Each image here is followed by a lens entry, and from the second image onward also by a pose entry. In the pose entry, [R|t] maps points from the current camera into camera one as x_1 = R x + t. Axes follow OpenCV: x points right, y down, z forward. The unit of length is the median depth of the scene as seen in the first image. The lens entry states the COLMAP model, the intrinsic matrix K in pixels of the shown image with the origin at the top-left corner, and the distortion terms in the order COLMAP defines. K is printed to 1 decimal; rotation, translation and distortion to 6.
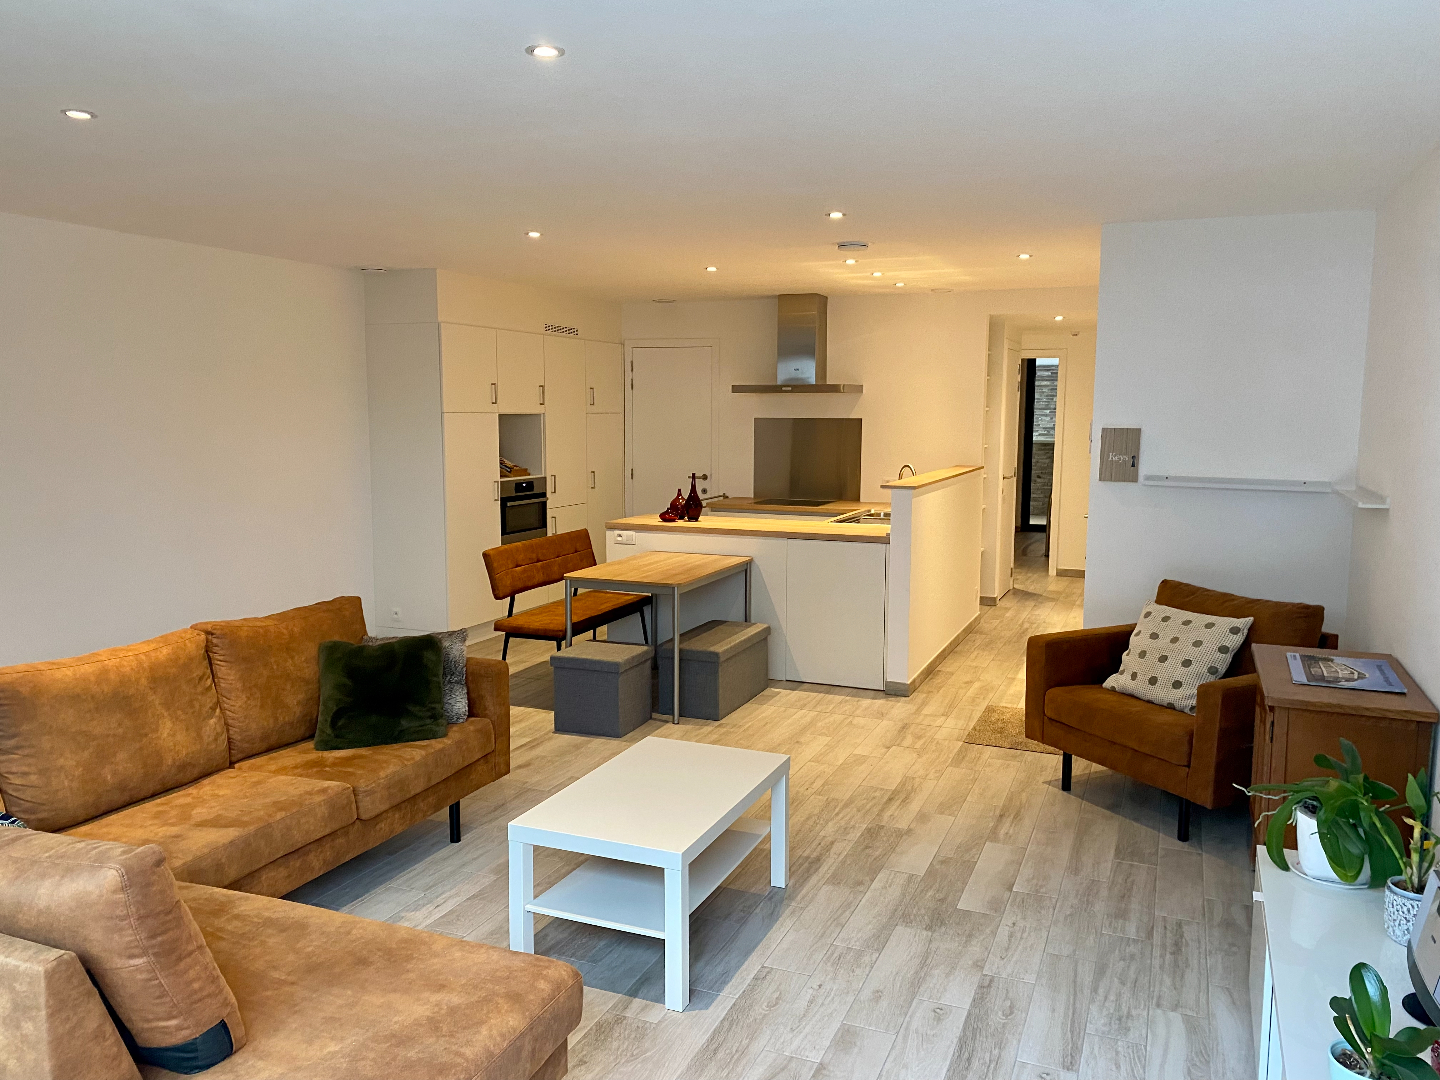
lens RADIAL K [[1082.5, 0, 720.0], [0, 1082.5, 540.0], [0, 0, 1]] dist [0.121663, -0.127977]
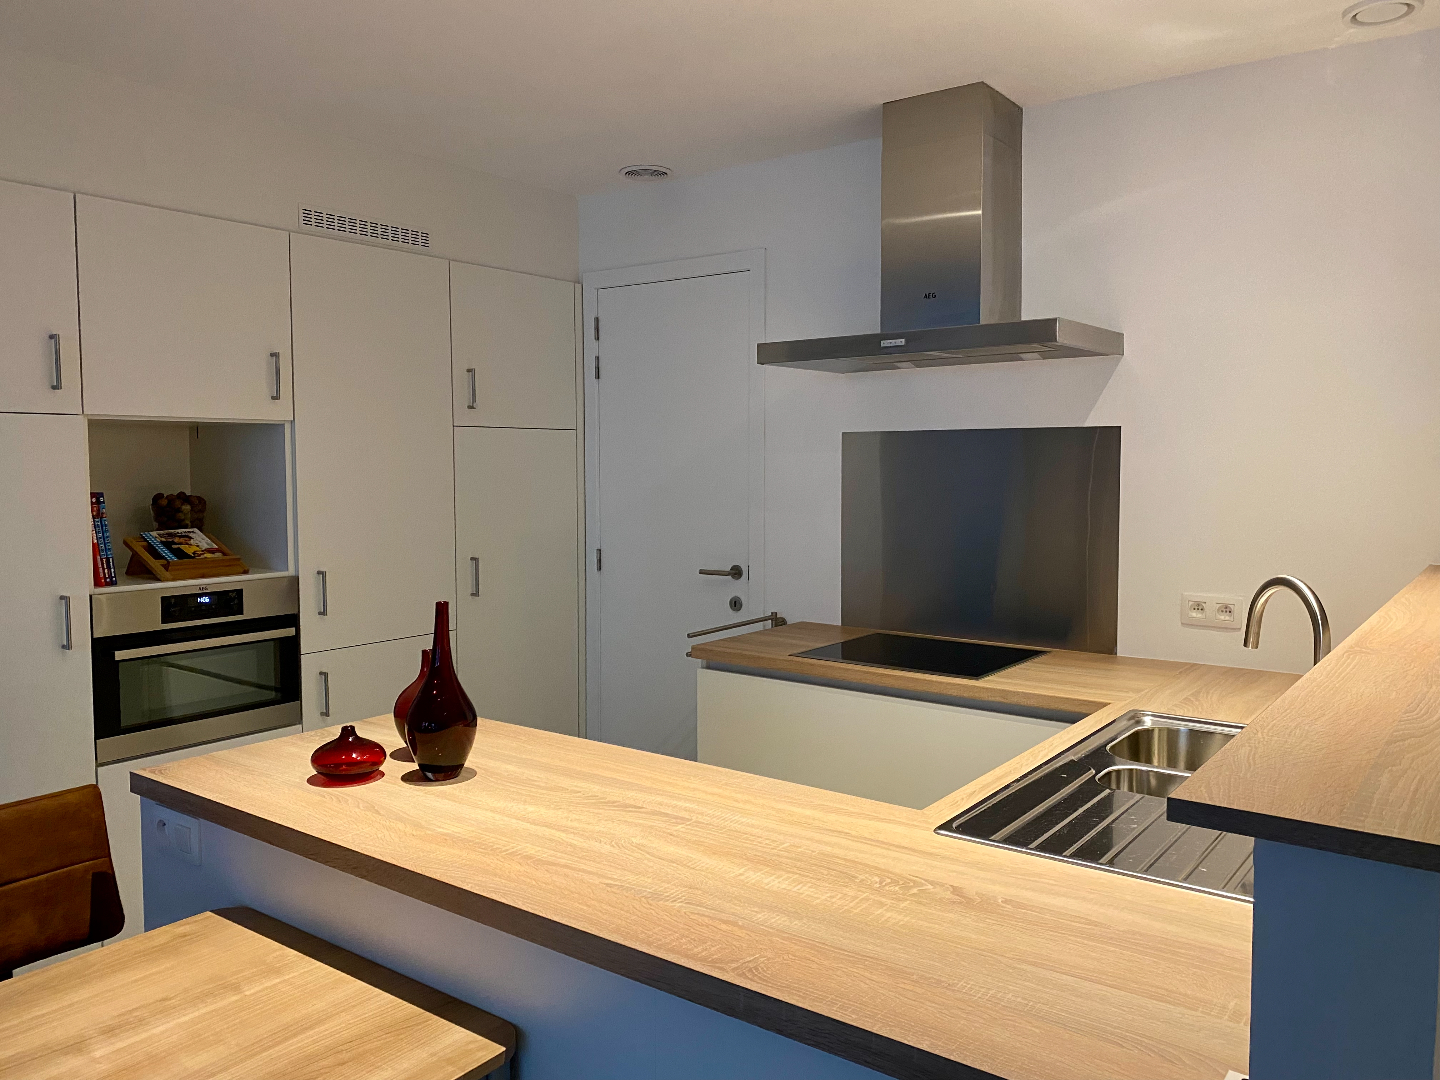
lens RADIAL K [[1082.5, 0, 720.0], [0, 1082.5, 540.0], [0, 0, 1]] dist [0.121663, -0.127977]
pose [[0.968955, 0.009898, -0.247039, 0.096240], [-0.021669, 0.998753, -0.044977, -0.056999], [0.246286, 0.048933, 0.967961, 0.642159]]
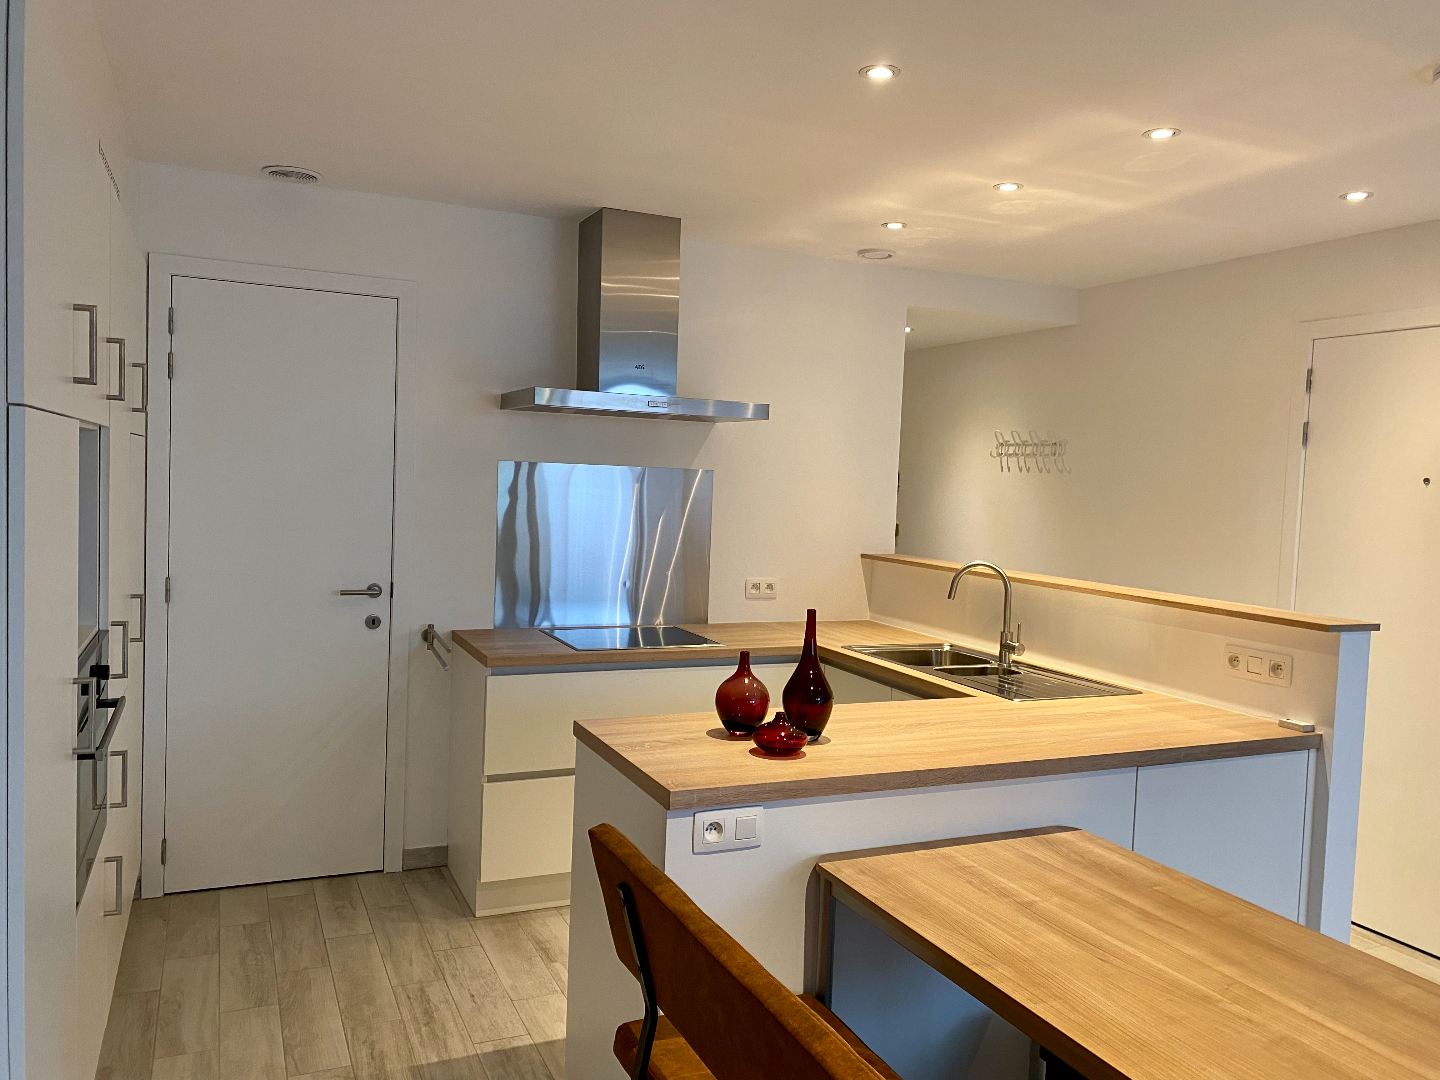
lens RADIAL K [[1105.5, 0, 720.0], [0, 1105.5, 540.0], [0, 0, 1]] dist [0.012020, -0.000837]
pose [[0.681805, -0.022972, 0.731173, -0.275038], [0.055736, 0.998233, -0.020610, -0.068306], [-0.729407, 0.054805, 0.681881, 0.657228]]
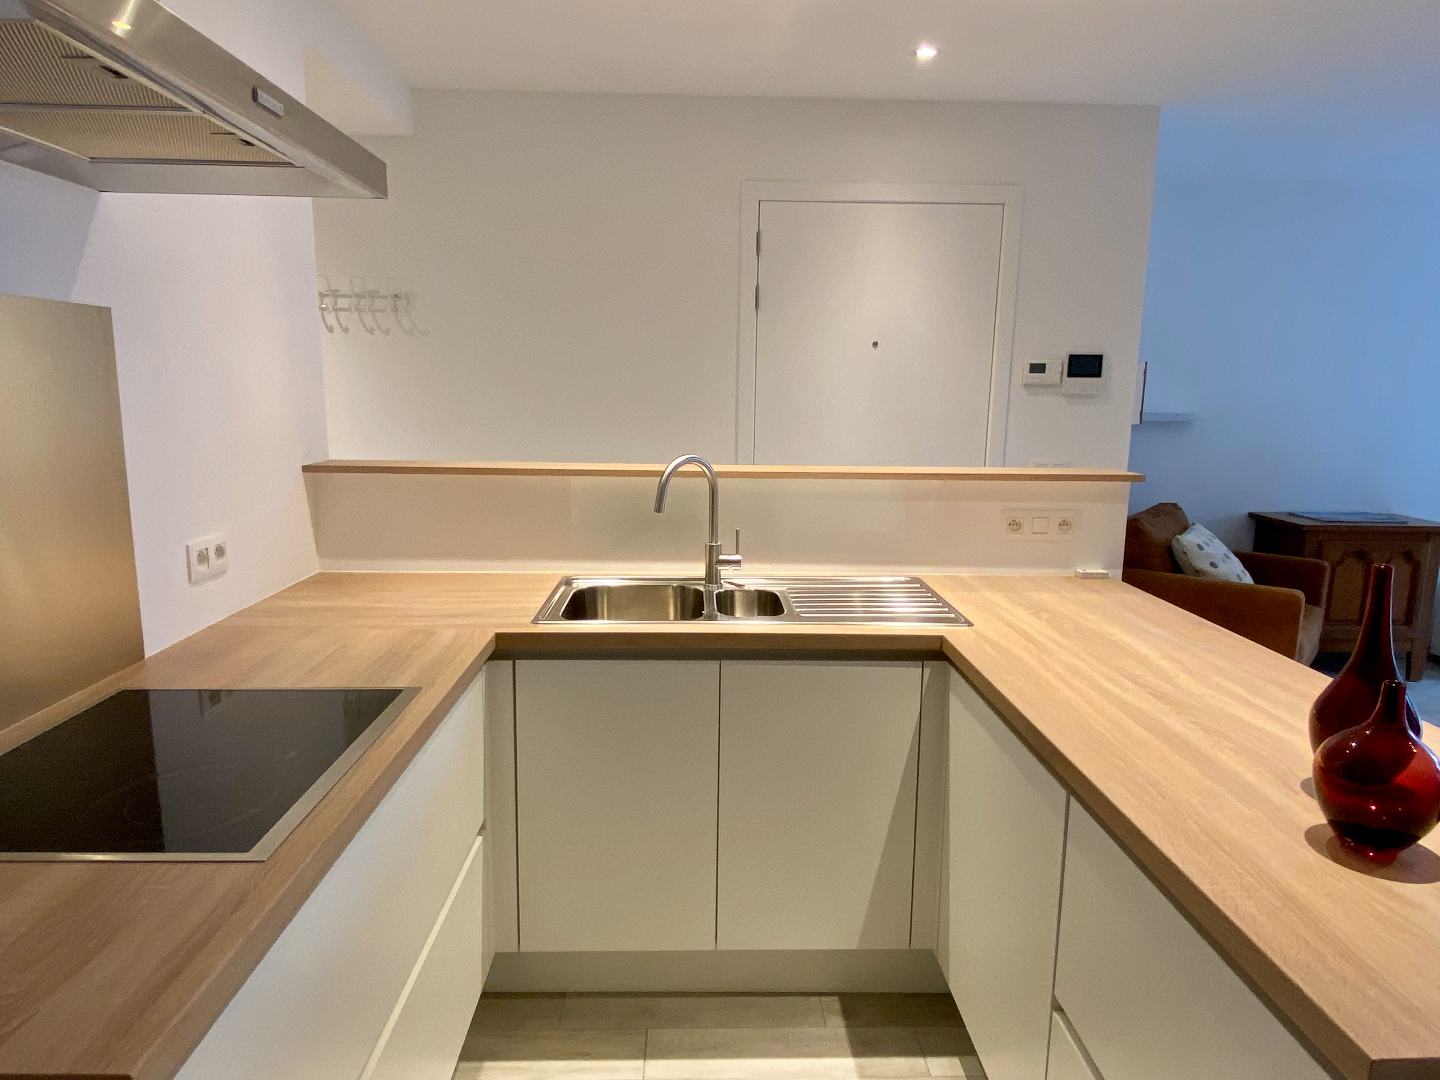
lens RADIAL K [[894.1, 0, 720.0], [0, 894.1, 540.0], [0, 0, 1]] dist [0.035999, -0.001365]
pose [[-0.410407, -0.170951, 0.895736, -0.105402], [0.096468, 0.968620, 0.229061, -0.100117], [-0.906786, 0.180418, -0.381037, 1.006257]]
